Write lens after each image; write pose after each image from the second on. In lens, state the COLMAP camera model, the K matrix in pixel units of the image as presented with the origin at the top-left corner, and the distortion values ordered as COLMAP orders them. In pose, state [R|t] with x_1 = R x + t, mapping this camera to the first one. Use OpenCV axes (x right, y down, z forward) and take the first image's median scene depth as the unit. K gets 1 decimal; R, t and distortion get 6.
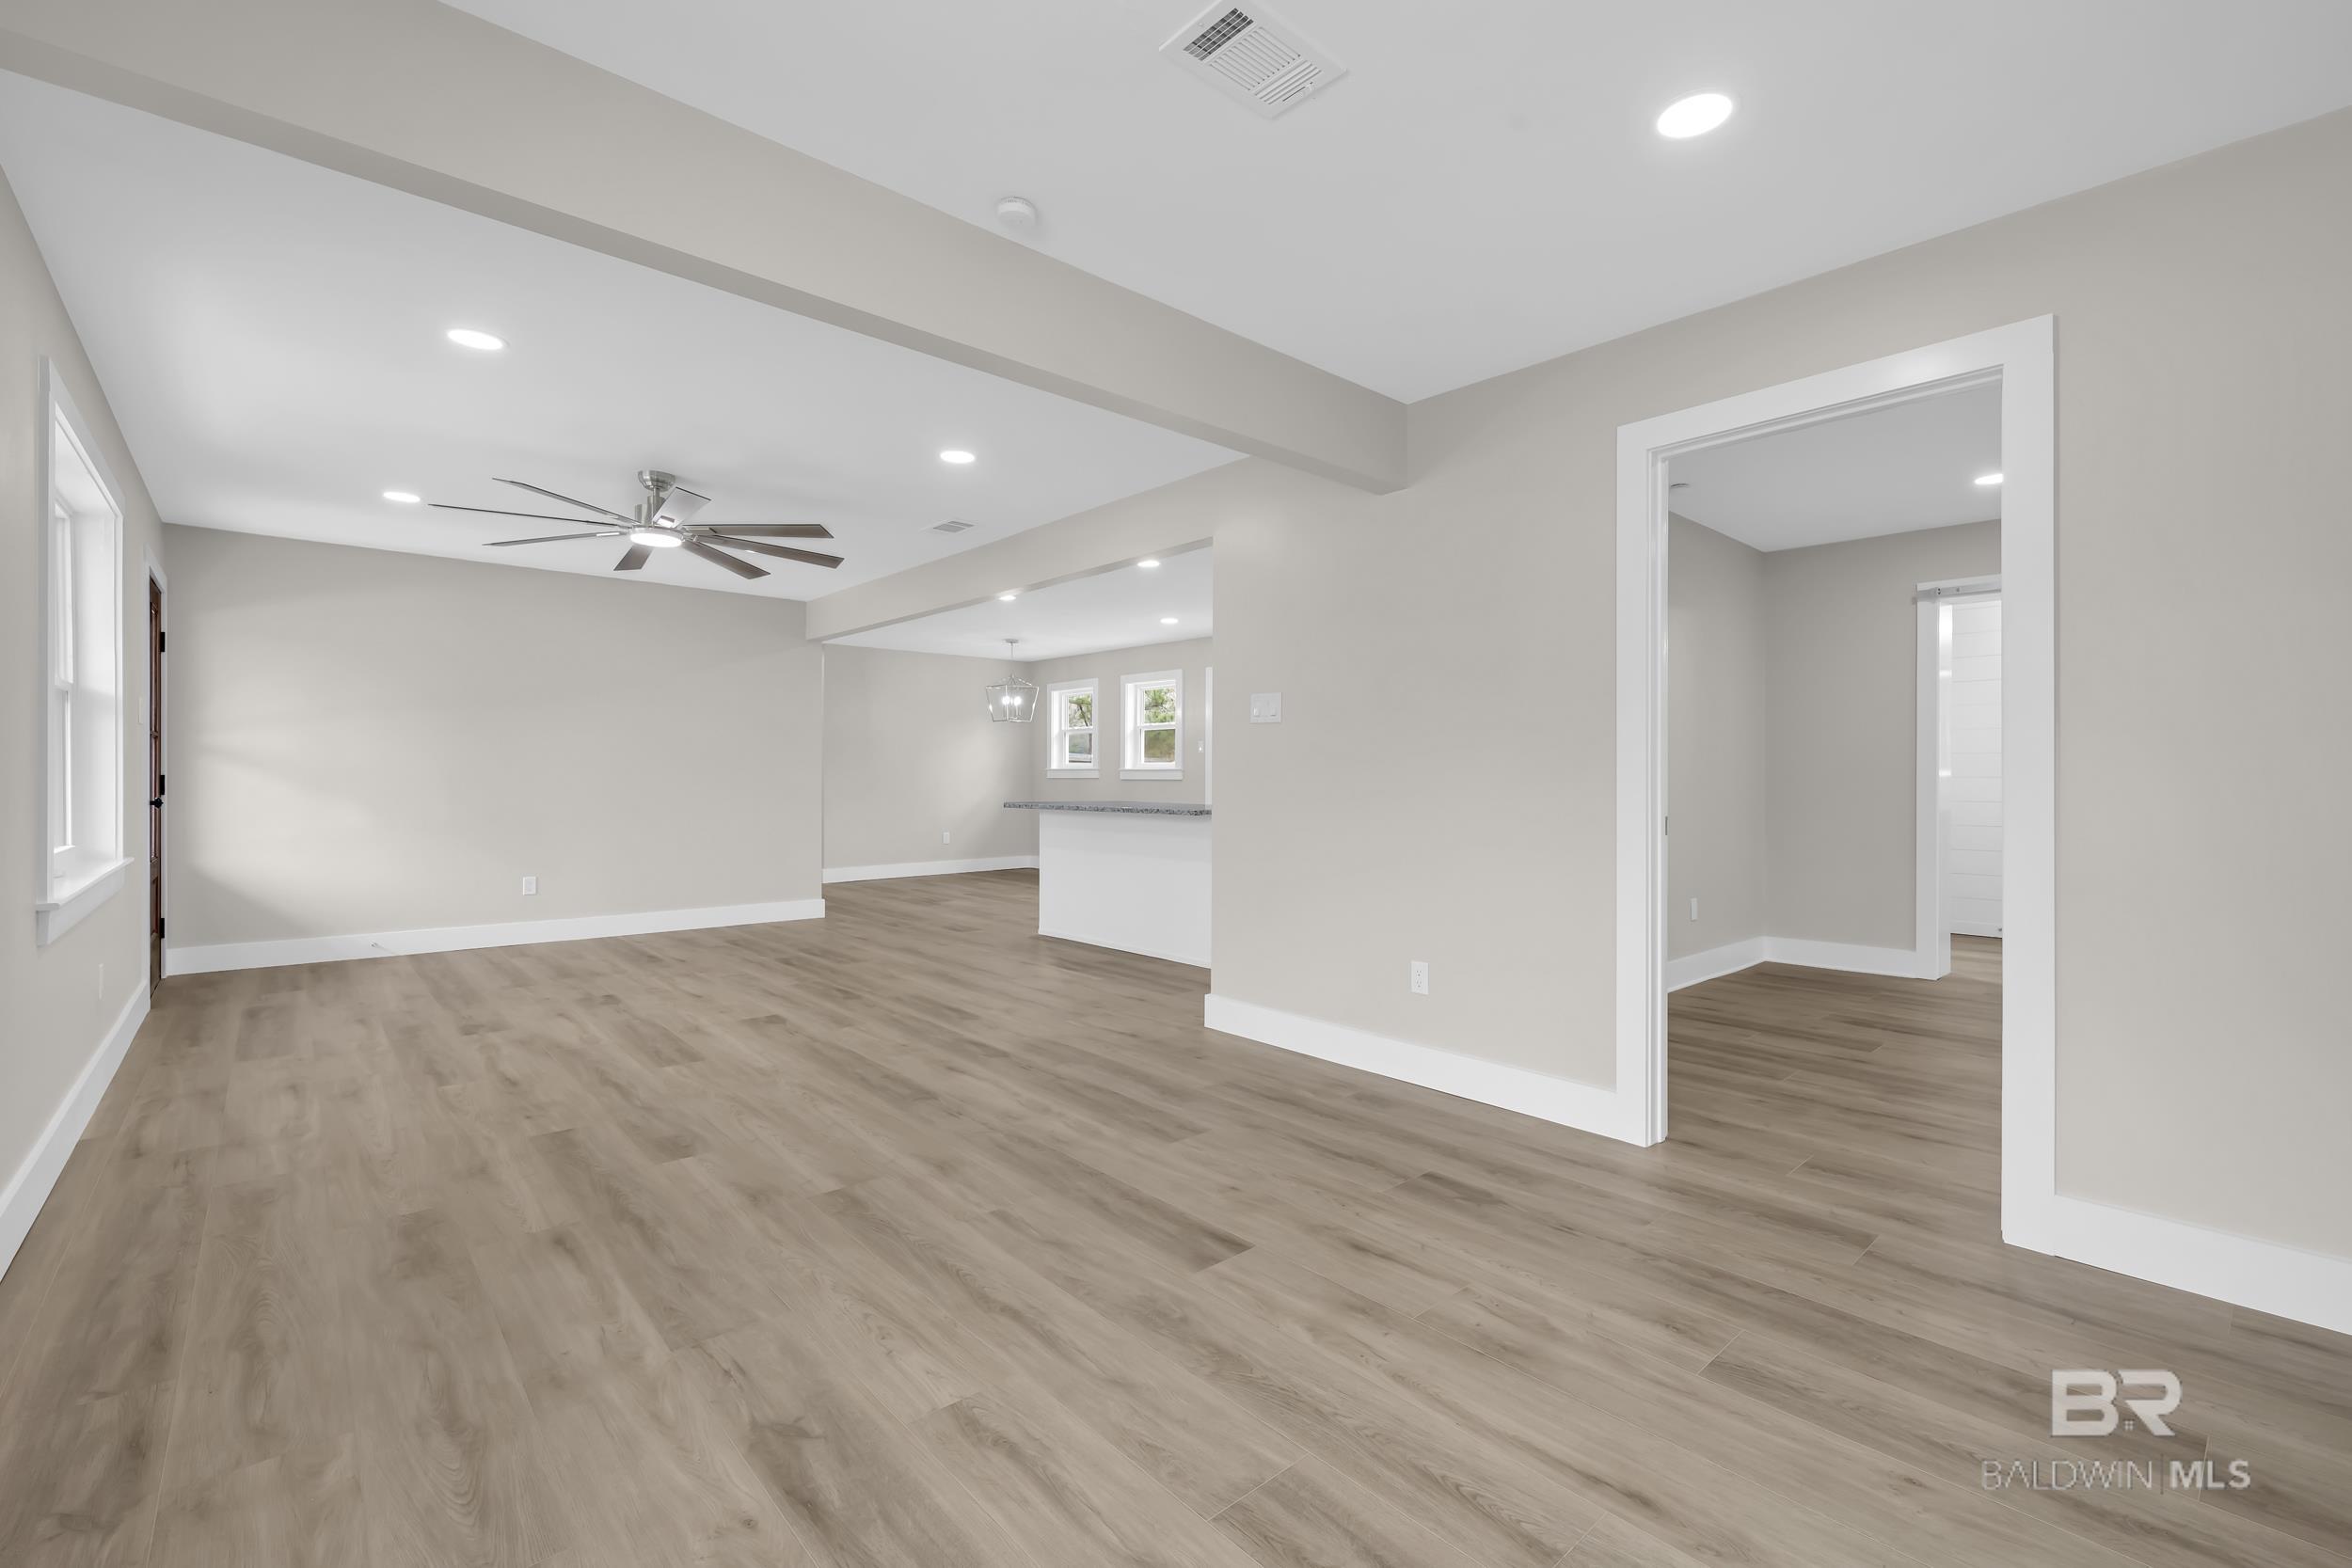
lens RADIAL K [[935.0, 0, 1176.0], [0, 935.0, 784.0], [0, 0, 1]] dist [0.000324, -0.000058]
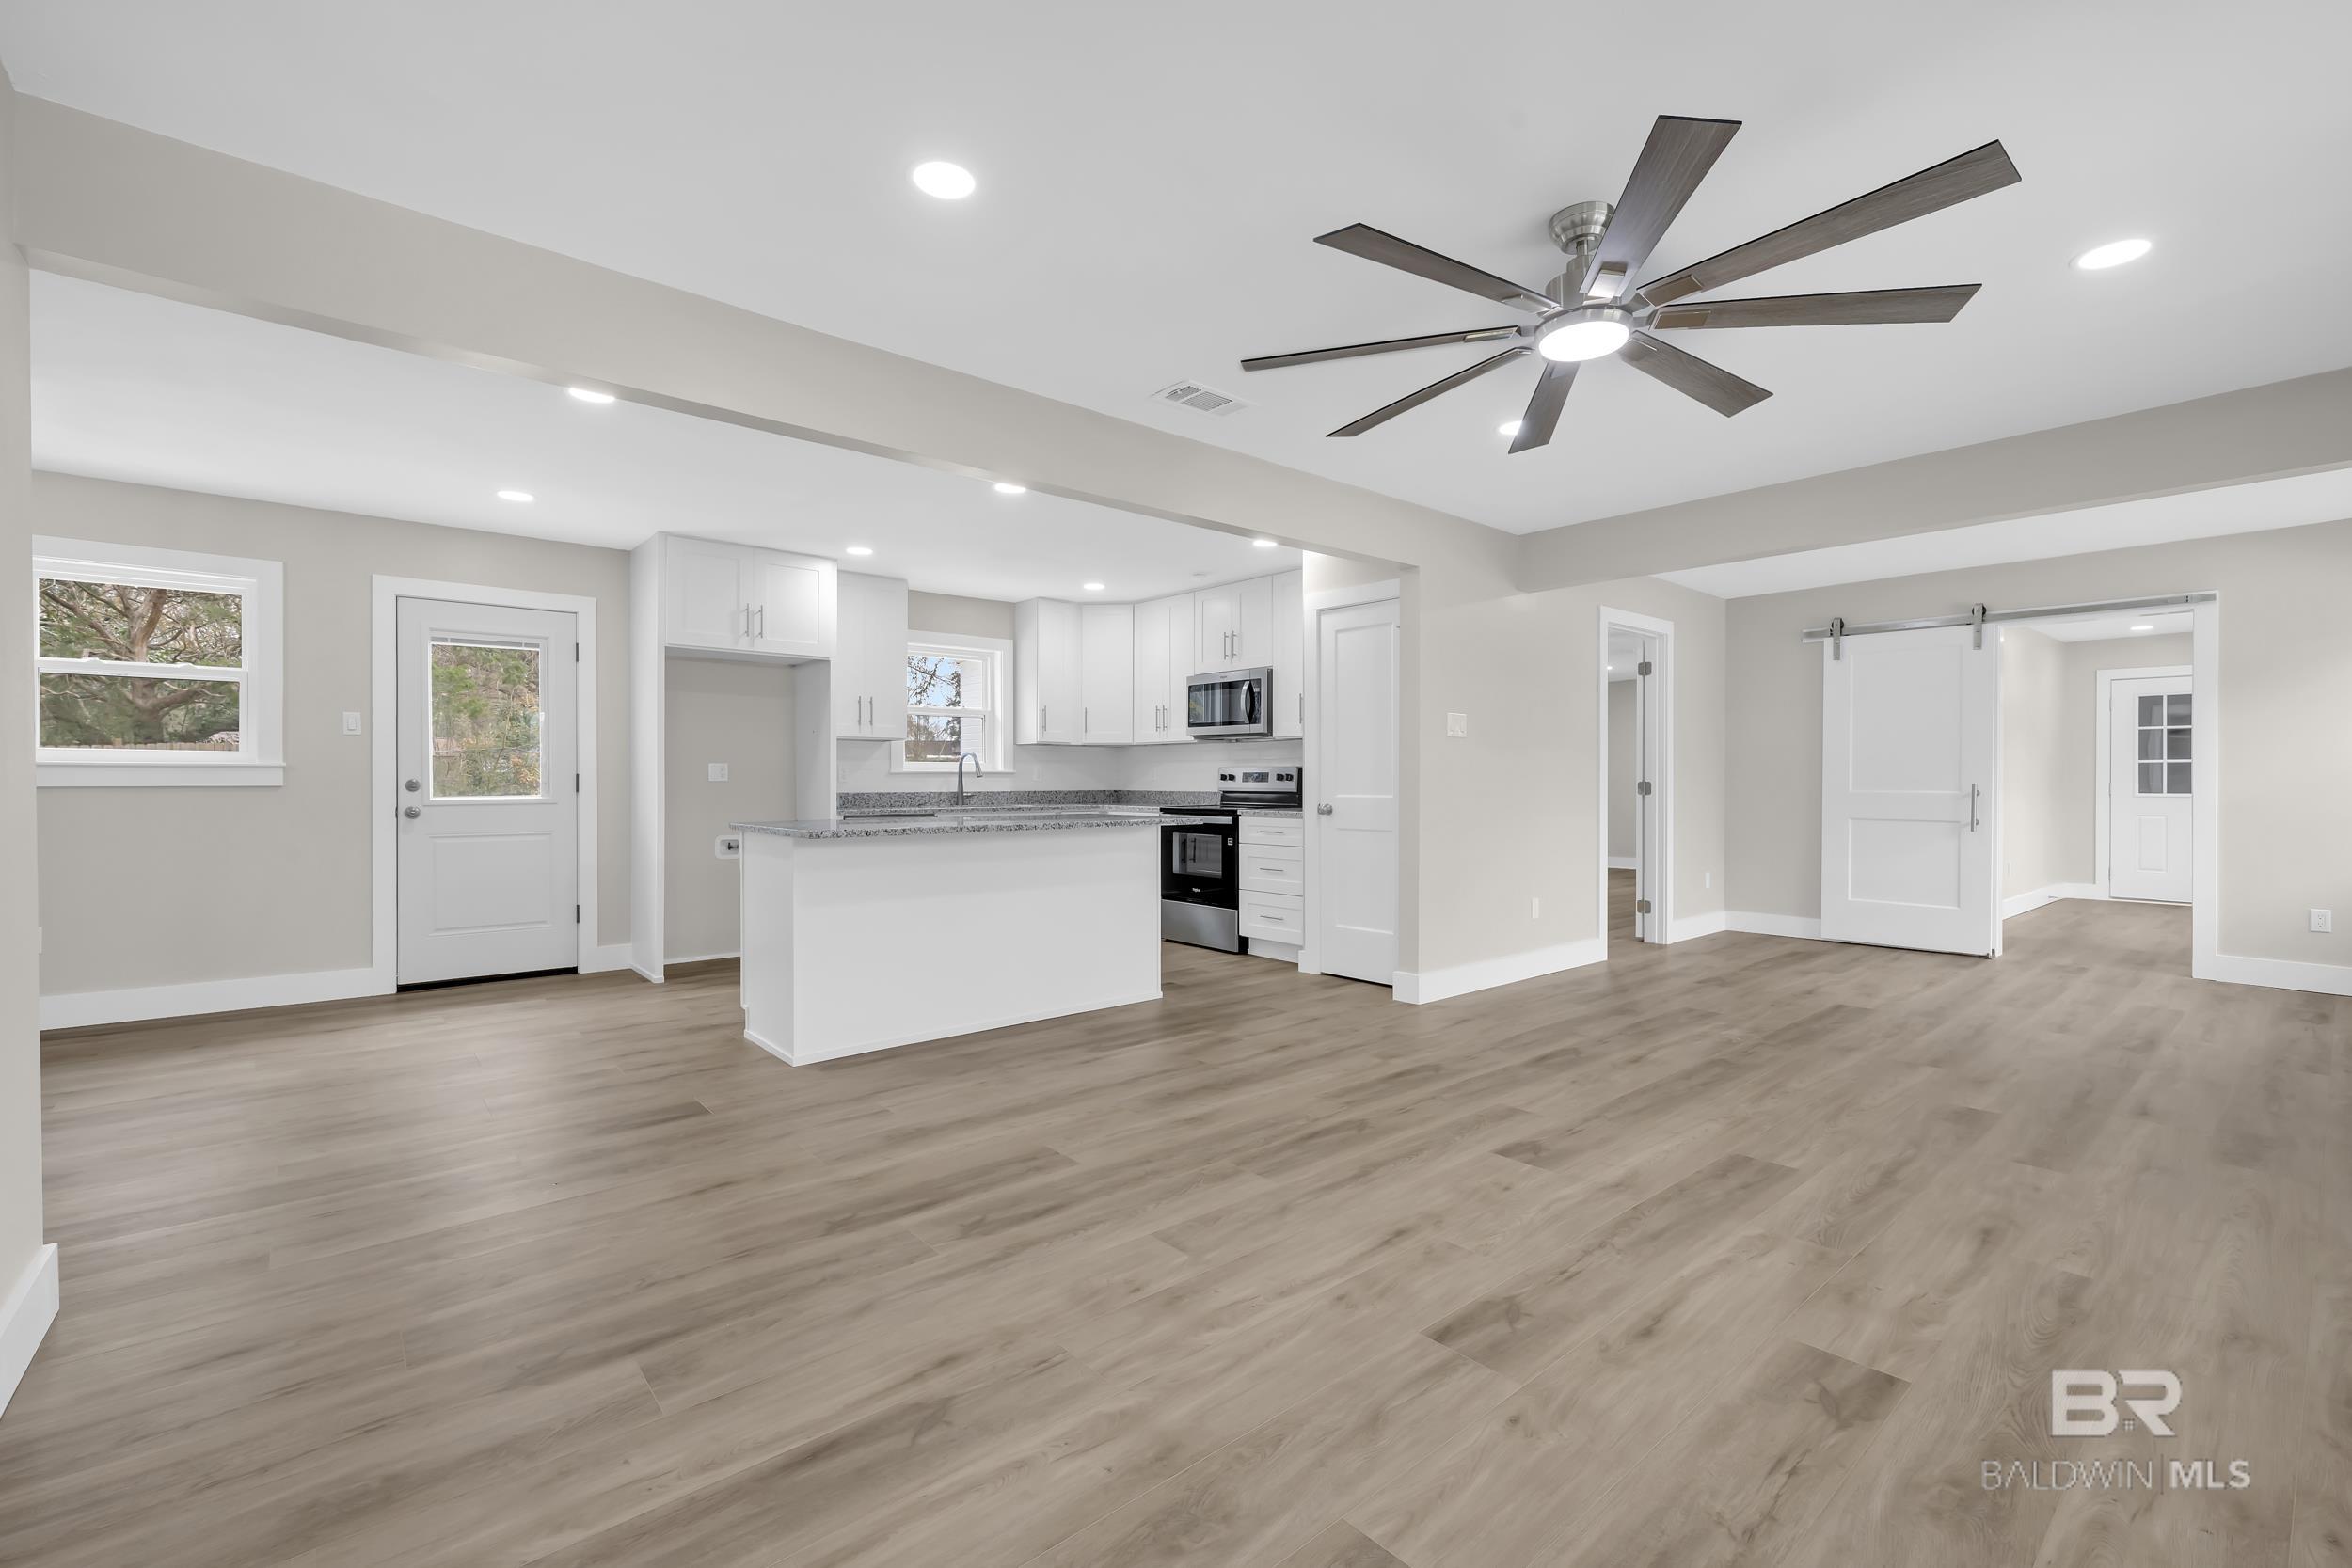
lens RADIAL K [[974.2, 0, 1172.7], [0, 974.2, 765.0], [0, 0, 1]] dist [-0.000440, -0.000027]
pose [[0.074009, 0.012446, 0.997180, -1.368659], [0.009099, 0.999872, -0.013155, -0.014392], [-0.997216, 0.010047, 0.073886, 1.437352]]
